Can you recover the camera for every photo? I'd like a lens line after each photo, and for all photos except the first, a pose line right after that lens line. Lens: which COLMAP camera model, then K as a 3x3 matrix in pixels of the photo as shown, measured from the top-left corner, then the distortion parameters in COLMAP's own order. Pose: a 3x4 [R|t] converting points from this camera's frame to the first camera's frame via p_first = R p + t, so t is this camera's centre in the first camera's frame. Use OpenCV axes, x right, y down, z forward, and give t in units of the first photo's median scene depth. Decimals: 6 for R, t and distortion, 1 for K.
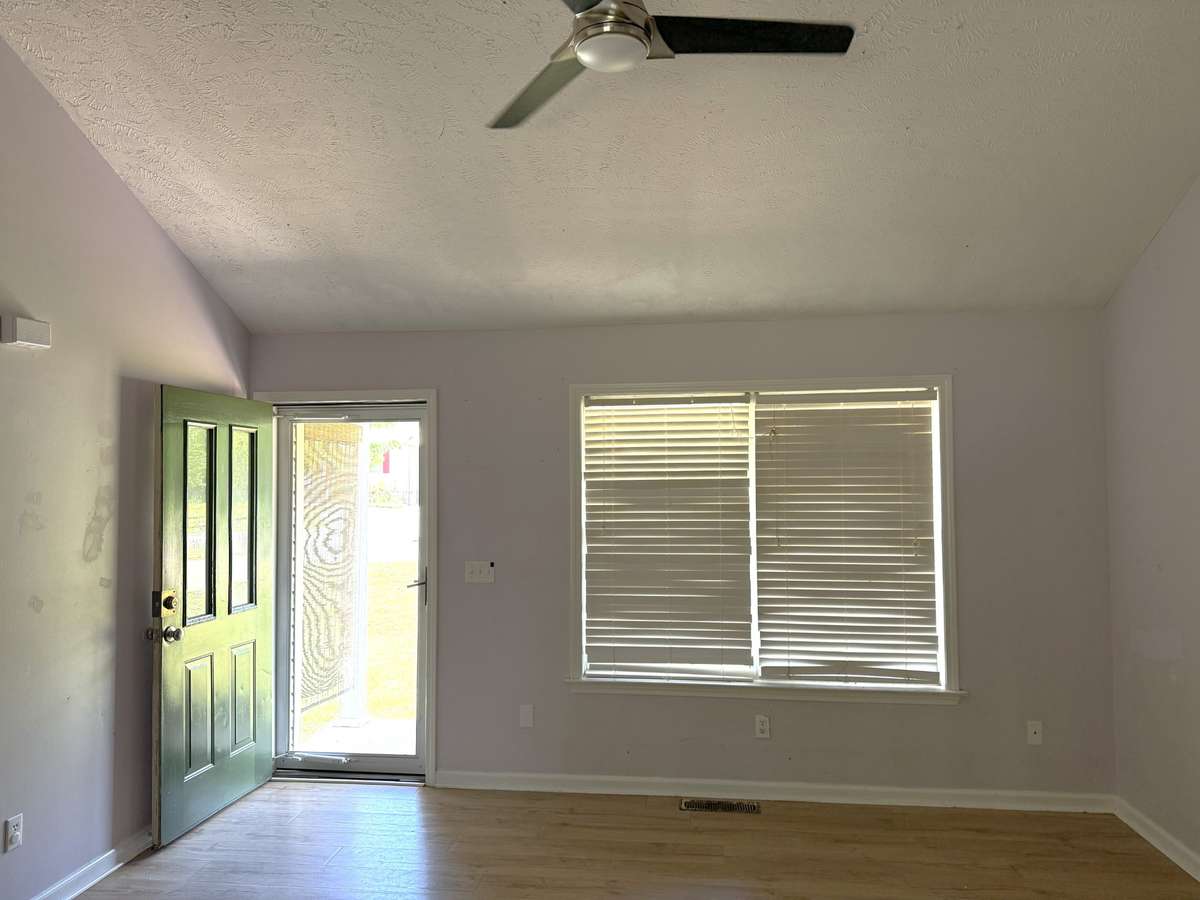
lens RADIAL K [[826.4, 0, 587.5], [0, 826.4, 450.7], [0, 0, 1]] dist [0.058786, -0.076728]
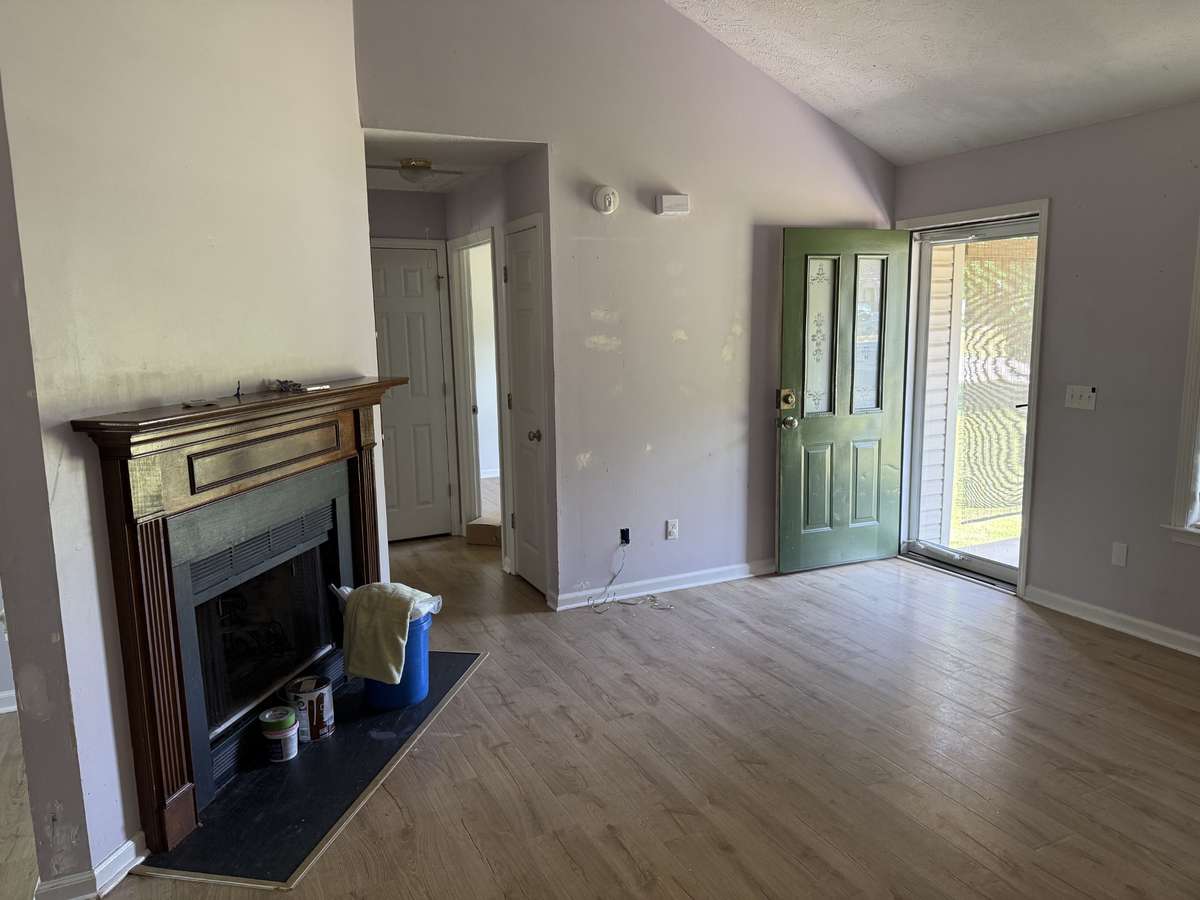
lens RADIAL K [[826.4, 0, 587.5], [0, 826.4, 450.7], [0, 0, 1]] dist [0.058786, -0.076728]
pose [[0.542417, 0.128219, -0.830267, 0.361121], [0.050723, 0.981483, 0.184709, 0.003888], [0.838576, -0.142303, 0.525870, 0.029623]]
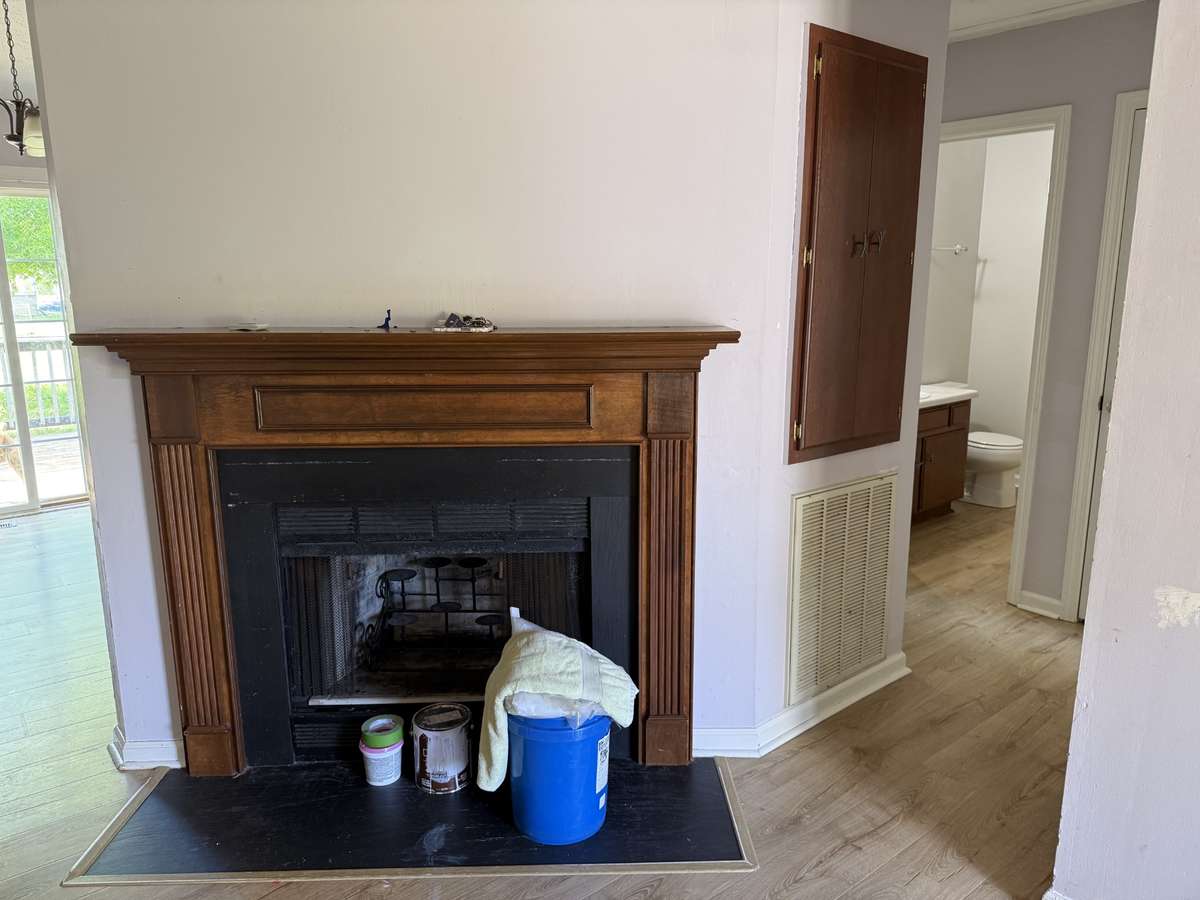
lens RADIAL K [[845.6, 0, 602.5], [0, 845.6, 453.9], [0, 0, 1]] dist [0.146760, -0.191785]
pose [[-0.687423, 0.161129, -0.708158, -0.046196], [0.038532, 0.981796, 0.185987, 0.052793], [0.725235, 0.100565, -0.681118, 0.632009]]
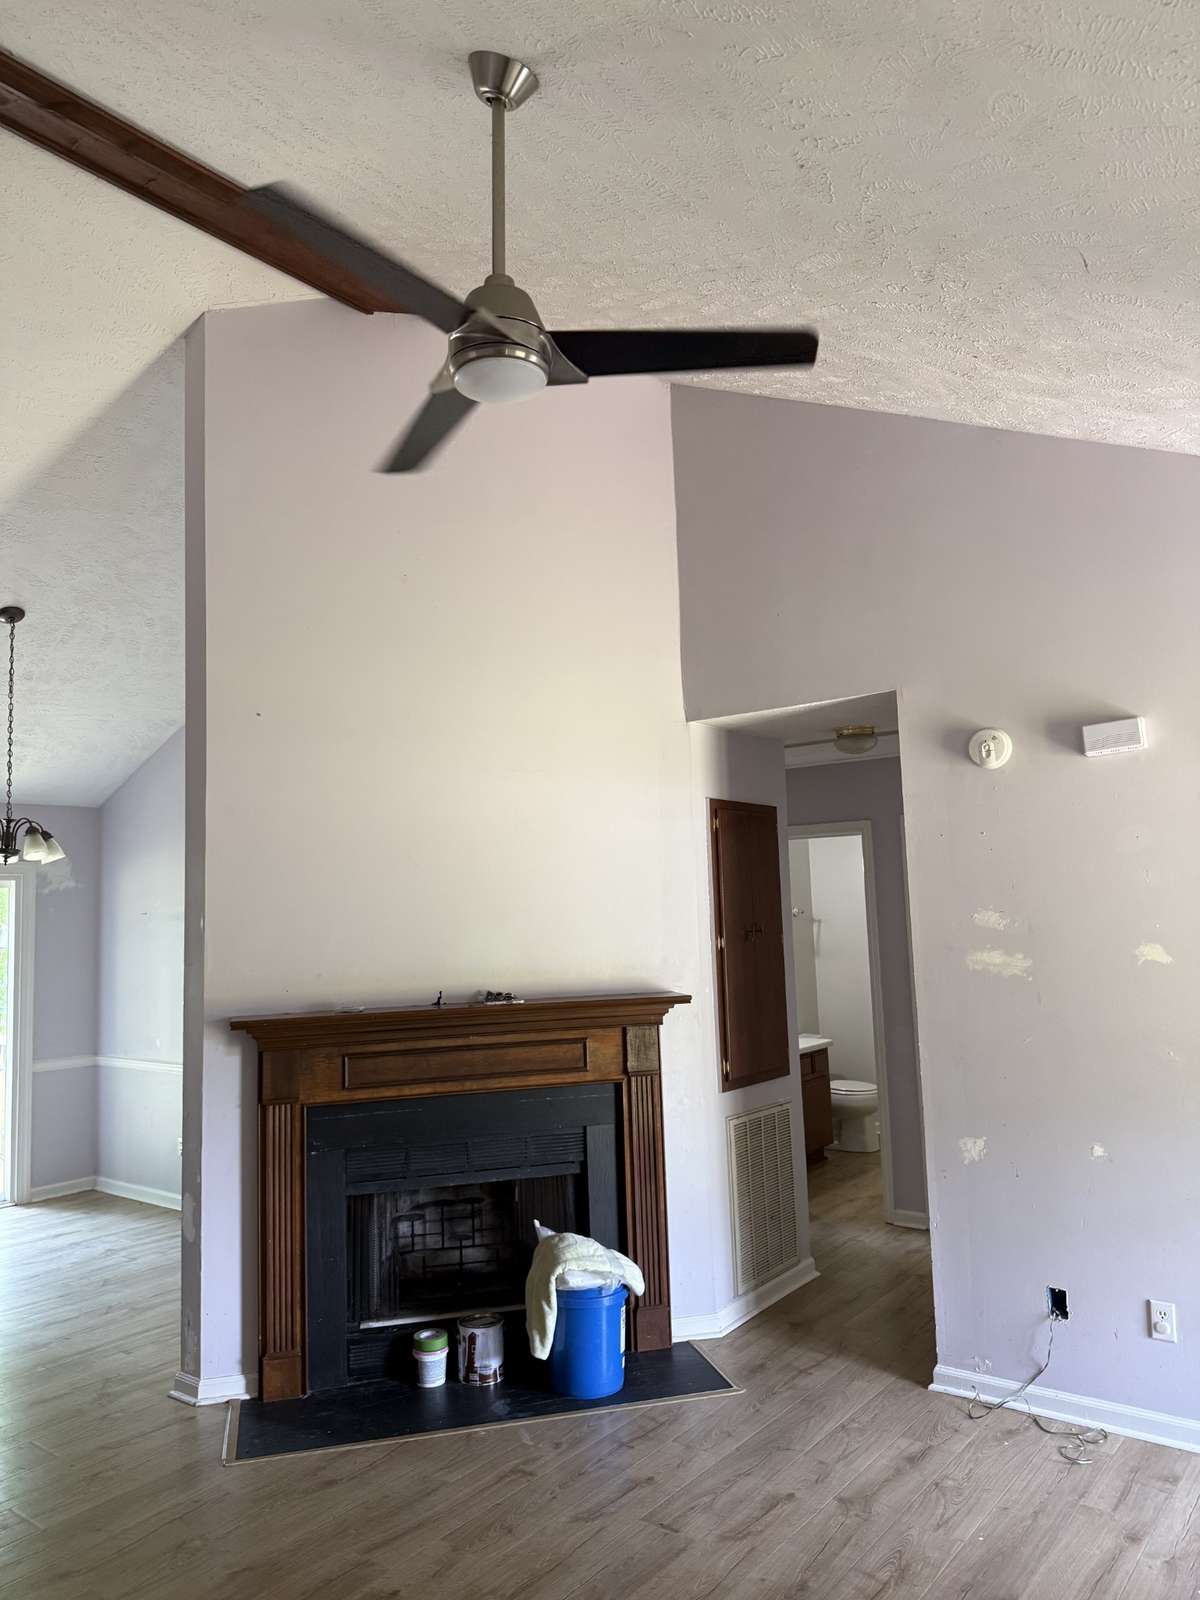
lens RADIAL K [[1126.3, 0, 600.2], [0, 1126.3, 793.8], [0, 0, 1]] dist [0.063824, -0.082363]
pose [[-0.504194, -0.065363, -0.861113, 0.437401], [0.071256, 0.990583, -0.116911, 0.013257], [0.860646, -0.120305, -0.494789, 0.783909]]
